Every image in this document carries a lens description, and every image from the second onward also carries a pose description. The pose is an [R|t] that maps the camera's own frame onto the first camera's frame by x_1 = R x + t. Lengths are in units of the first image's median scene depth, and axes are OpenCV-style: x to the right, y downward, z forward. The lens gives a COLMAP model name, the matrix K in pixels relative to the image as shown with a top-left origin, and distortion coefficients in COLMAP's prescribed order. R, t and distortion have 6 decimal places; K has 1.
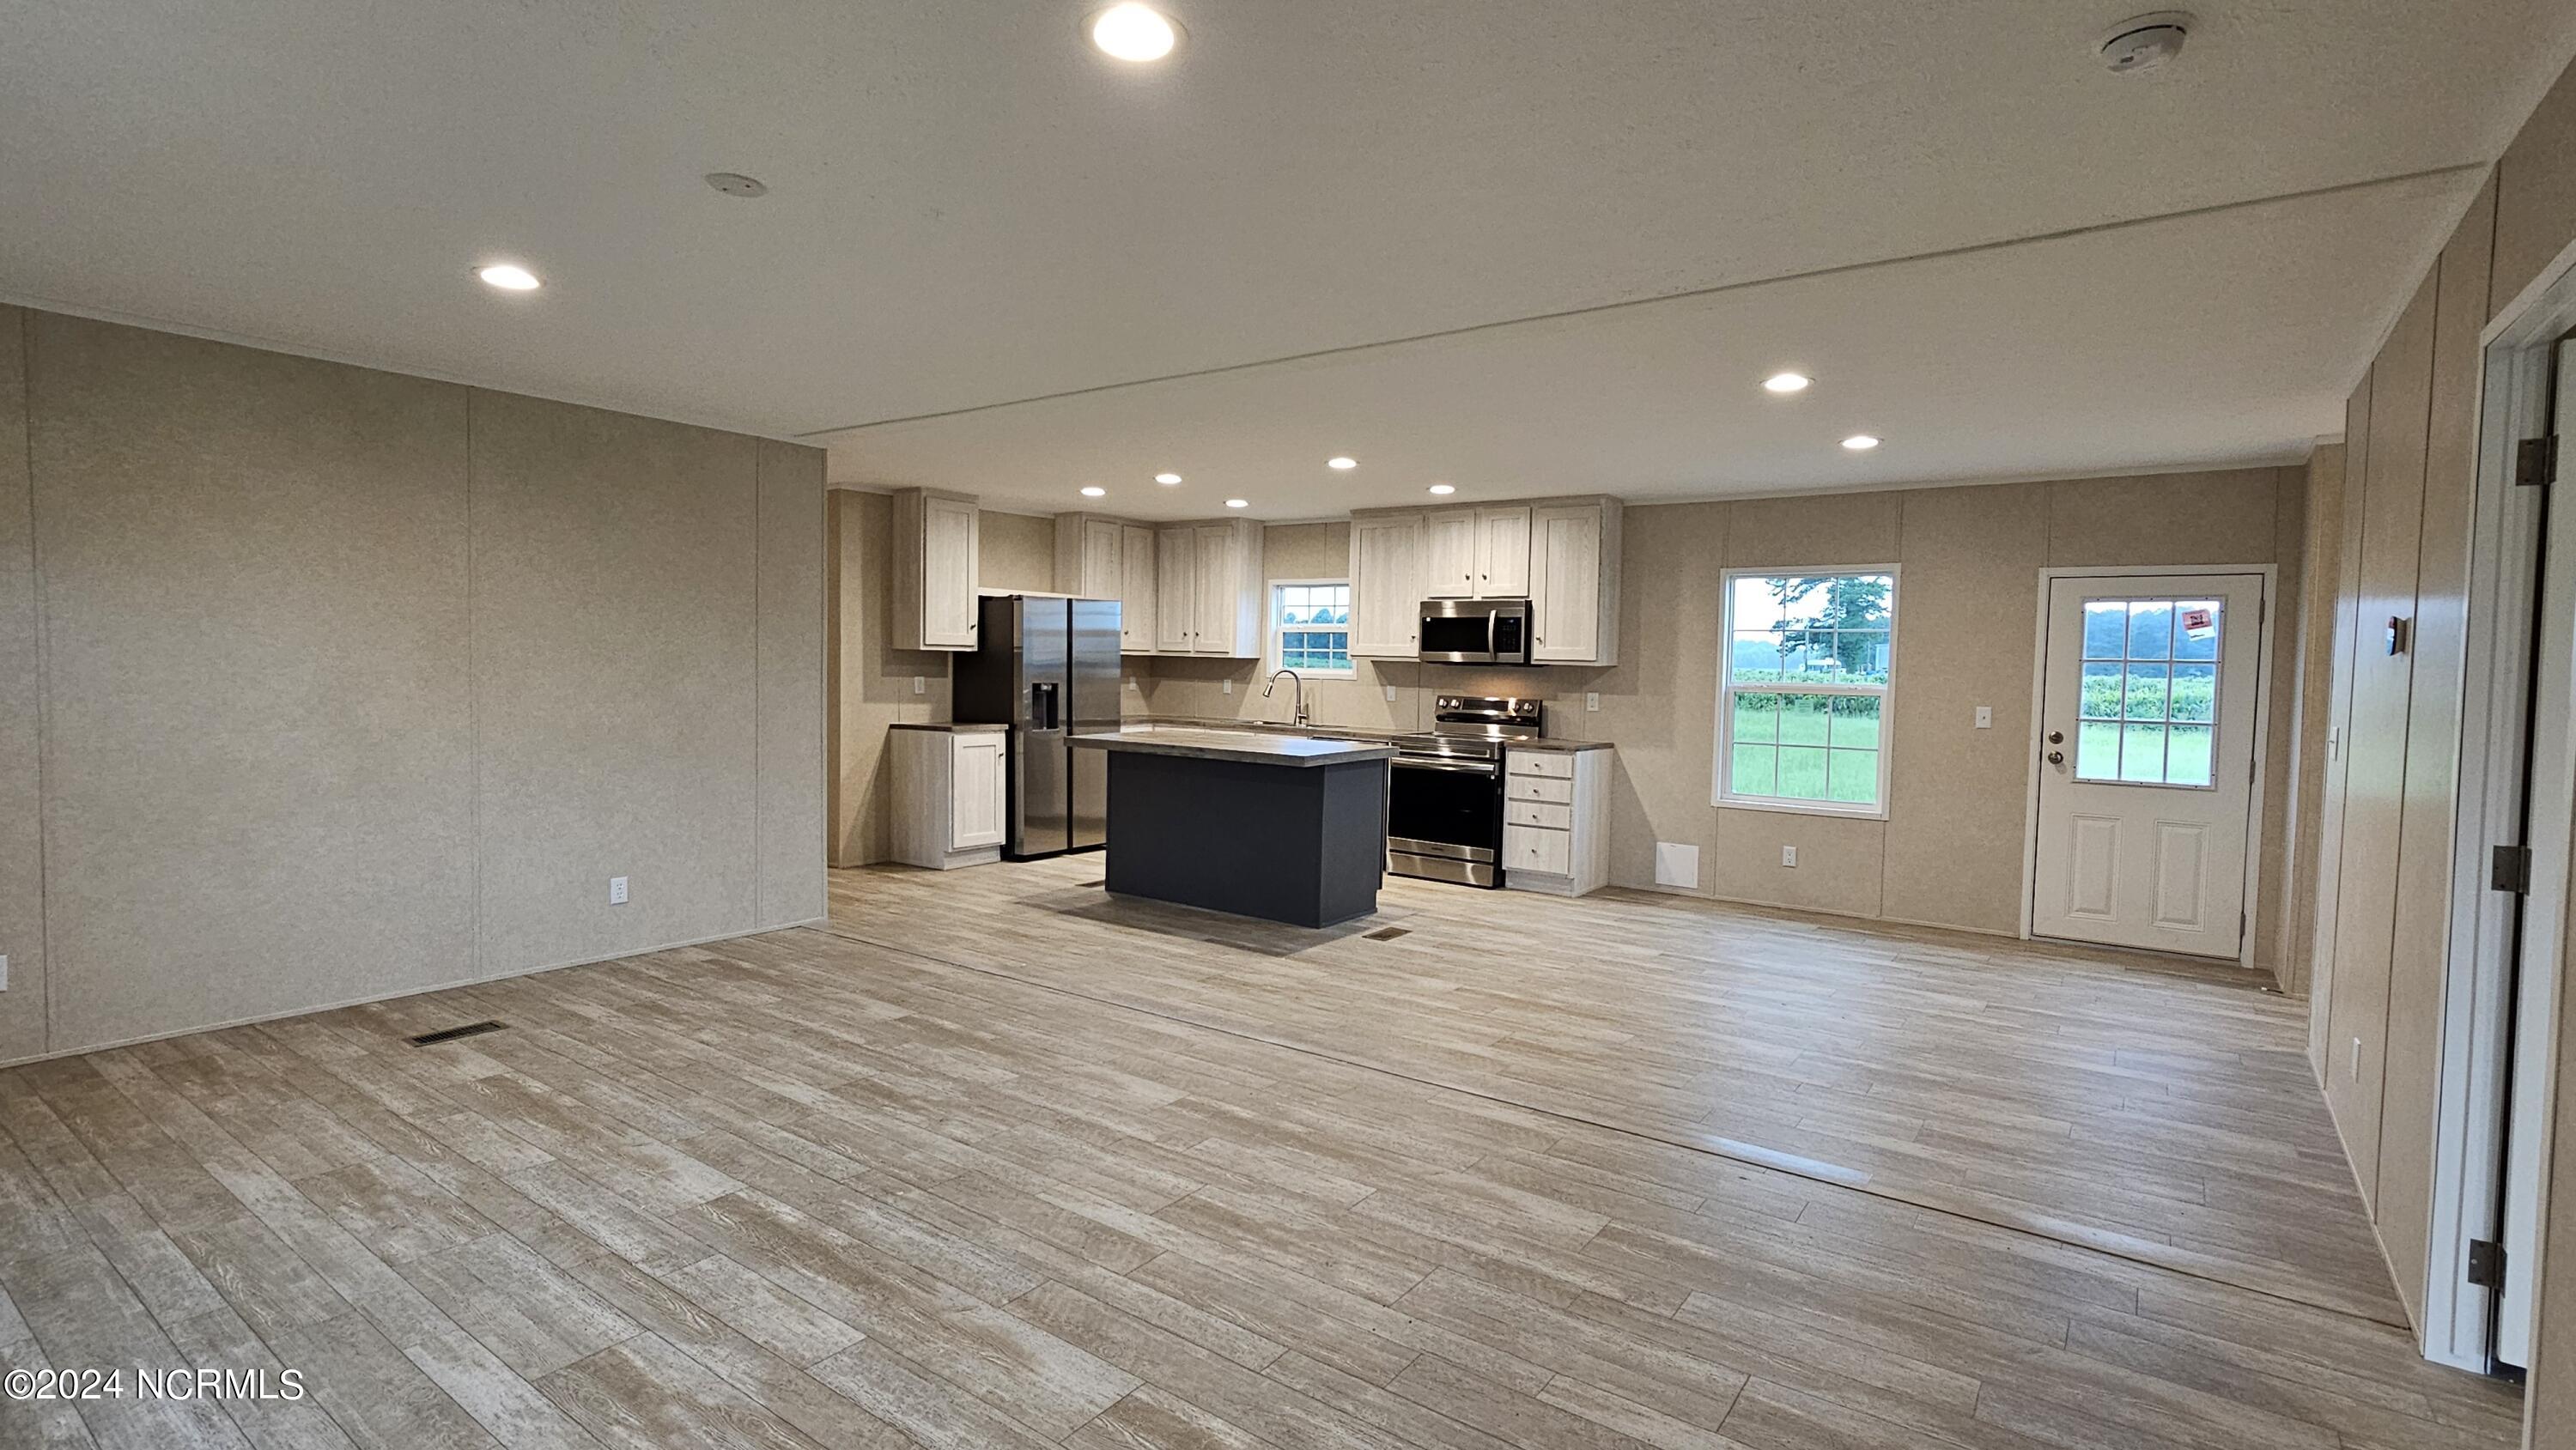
lens RADIAL K [[1217.2, 0, 1275.7], [0, 1217.2, 744.0], [0, 0, 1]] dist [-0.001878, 0.000432]
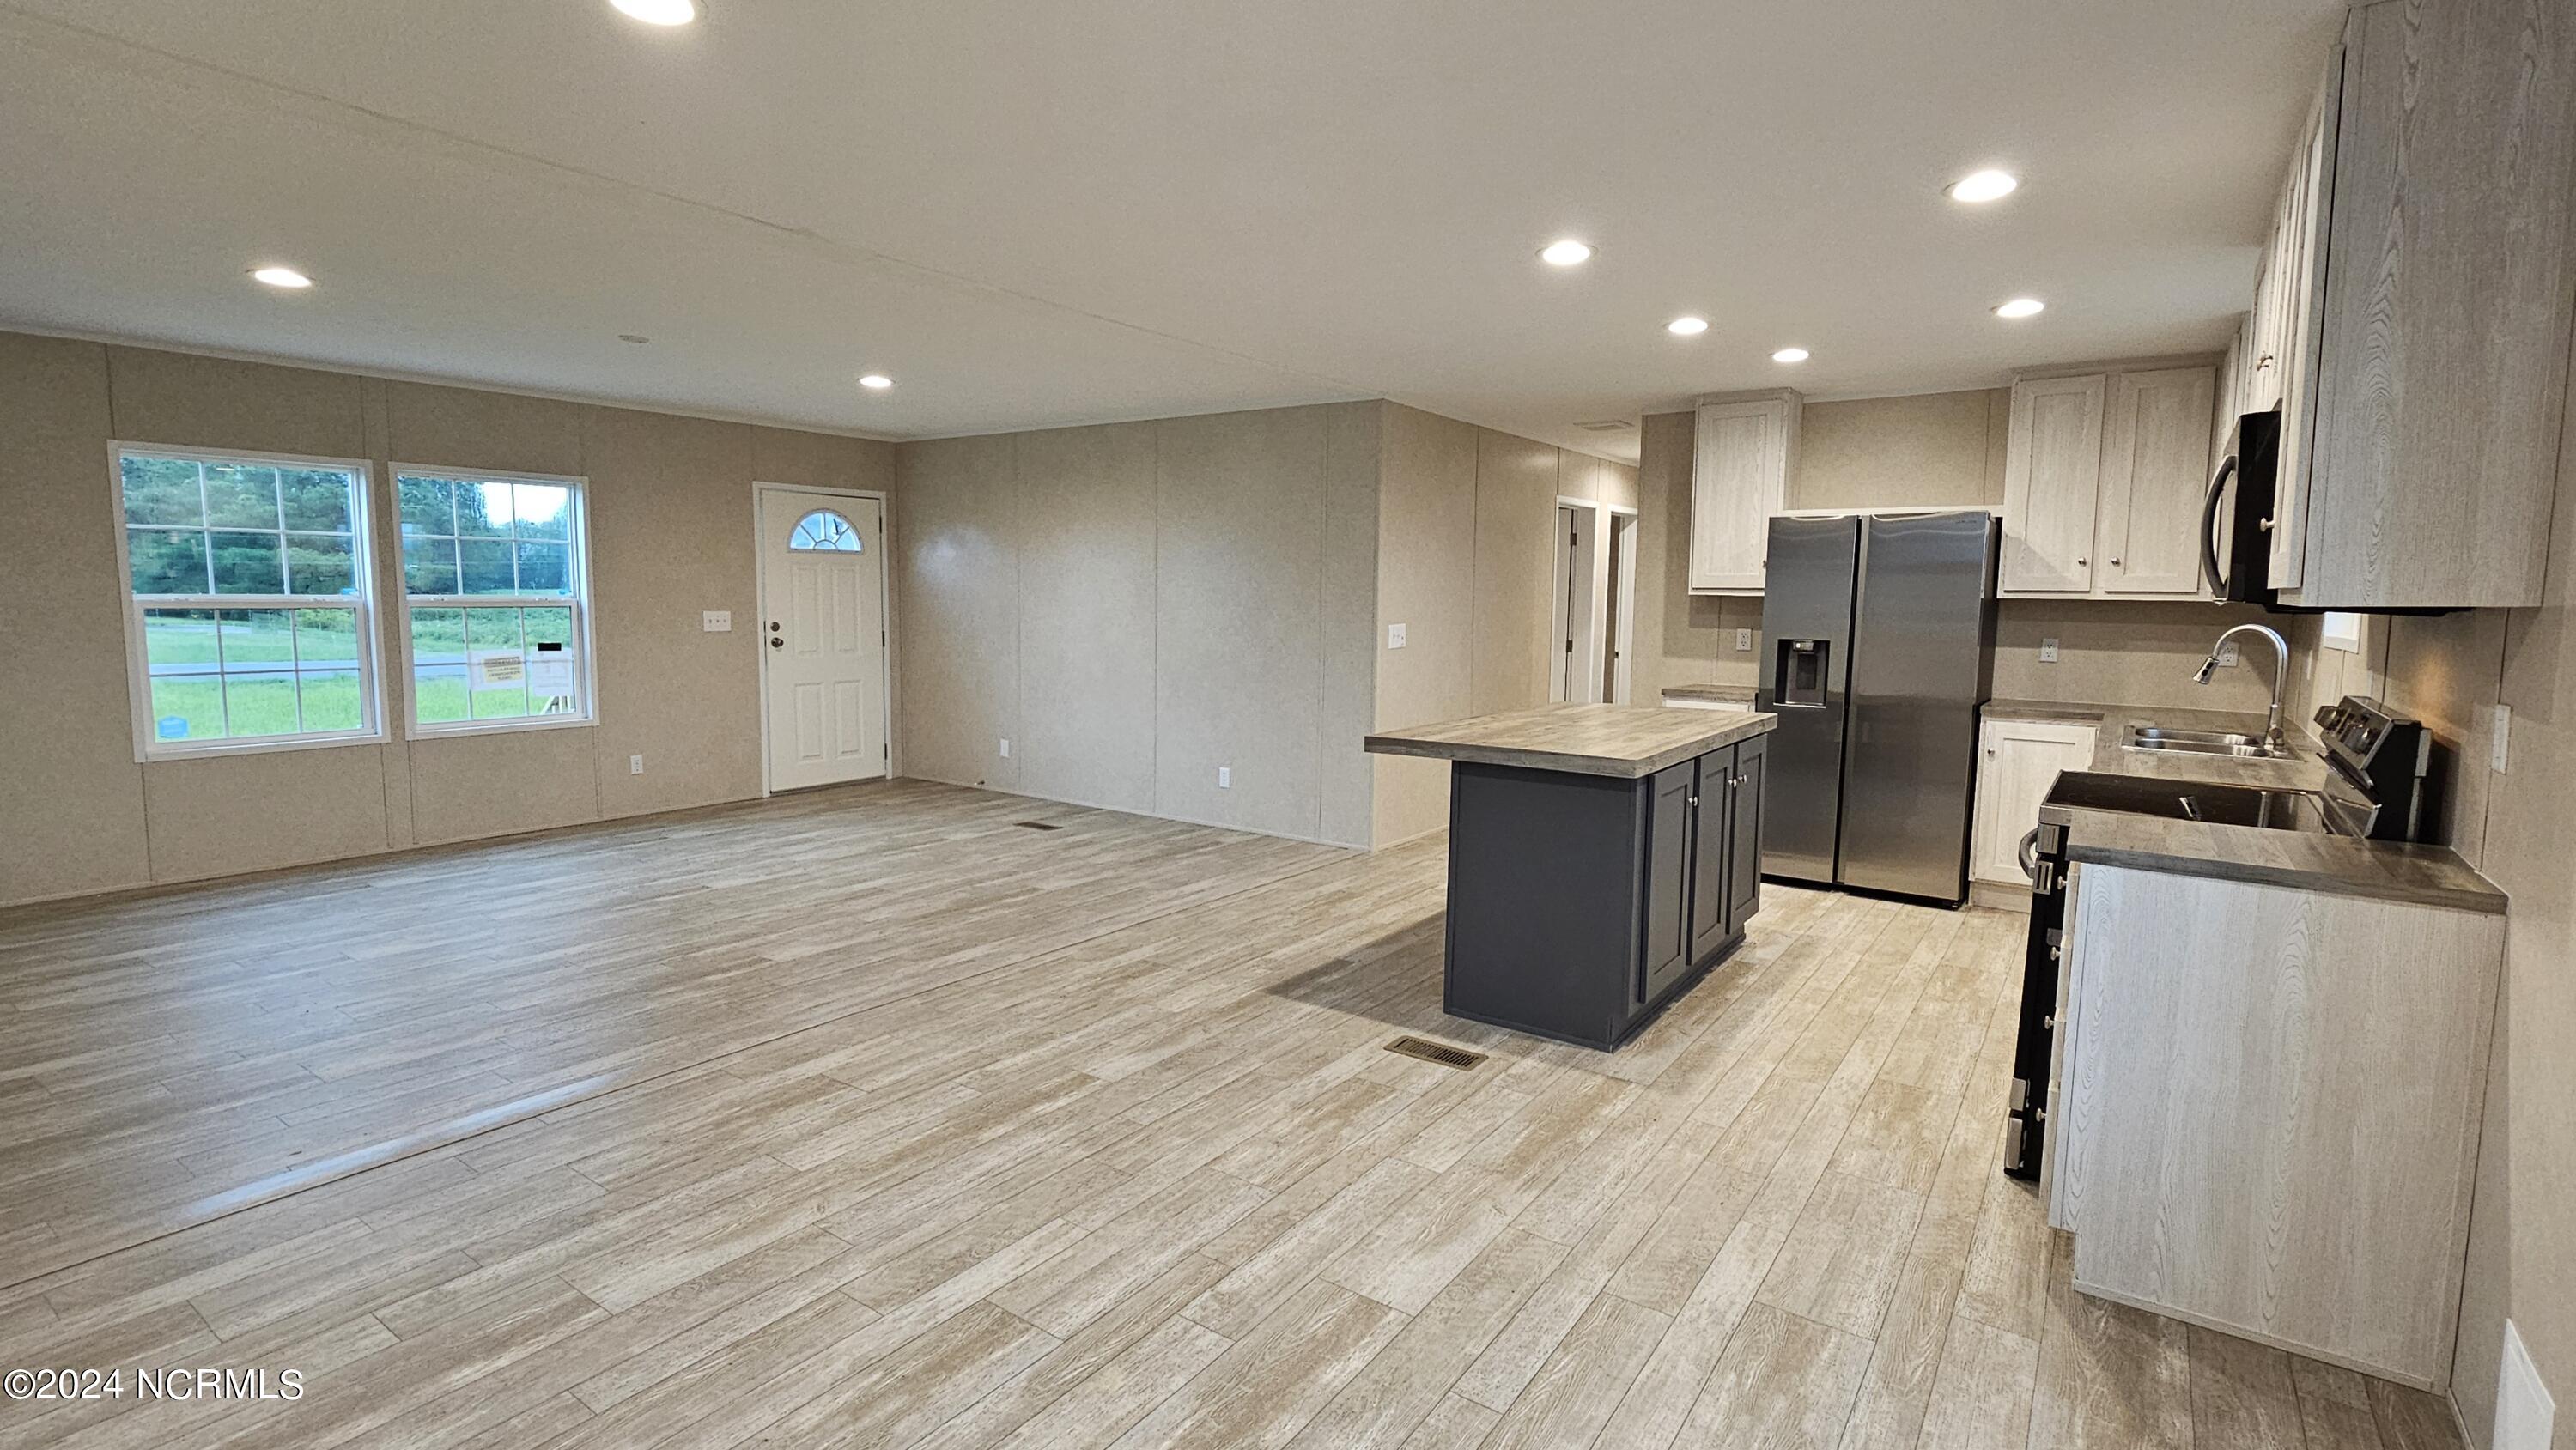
lens RADIAL K [[1217.2, 0, 1270.5], [0, 1217.2, 707.8], [0, 0, 1]] dist [-0.001878, 0.000432]
pose [[0.009296, 0.074231, -0.997198, 0.527728], [-0.082642, 0.993886, 0.073214, -0.037971], [0.996536, 0.081730, 0.015373, 0.704751]]
